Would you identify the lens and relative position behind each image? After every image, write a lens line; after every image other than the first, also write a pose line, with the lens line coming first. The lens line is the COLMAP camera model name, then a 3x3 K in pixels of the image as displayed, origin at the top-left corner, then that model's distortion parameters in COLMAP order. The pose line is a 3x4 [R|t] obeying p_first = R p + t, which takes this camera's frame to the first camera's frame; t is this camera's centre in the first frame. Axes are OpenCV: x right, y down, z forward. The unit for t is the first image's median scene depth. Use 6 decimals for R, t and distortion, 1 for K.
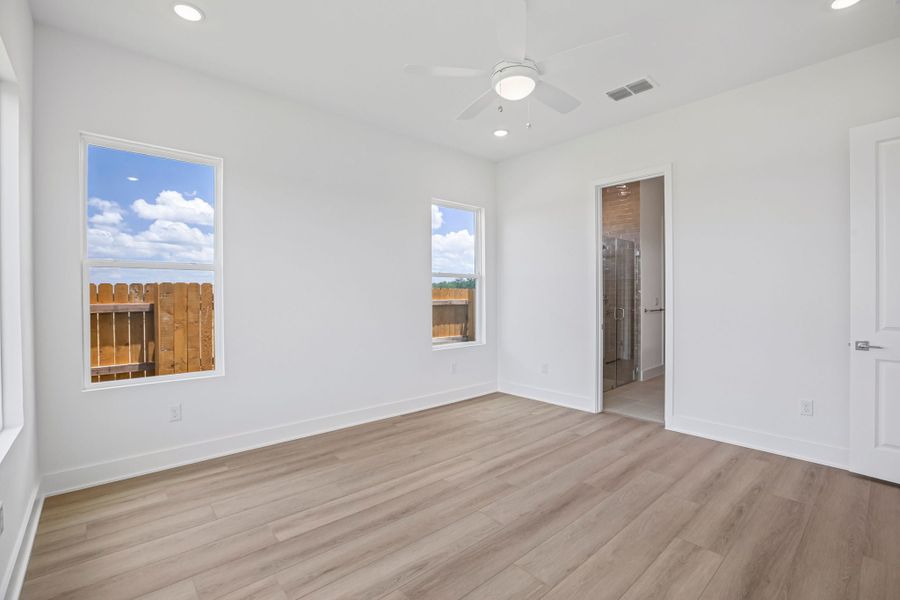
lens RADIAL K [[406.6, 0, 452.2], [0, 406.6, 299.2], [0, 0, 1]] dist [-0.063882, 0.024808]
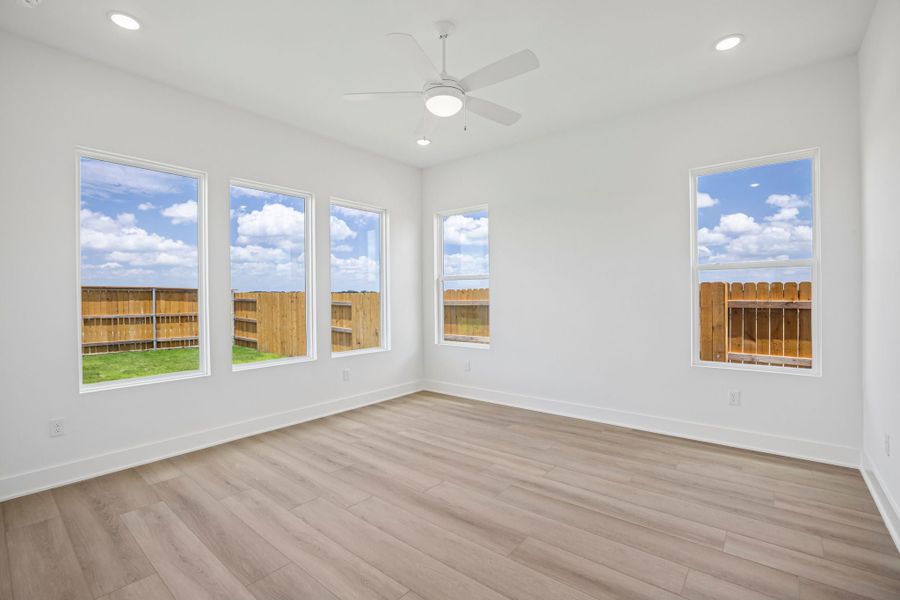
lens RADIAL K [[406.6, 0, 452.2], [0, 406.6, 299.2], [0, 0, 1]] dist [-0.063882, 0.024808]
pose [[0.151637, 0.011069, -0.988374, 0.936957], [-0.001165, 0.999939, 0.011020, -0.012913], [0.988436, -0.000519, 0.151641, 0.644165]]
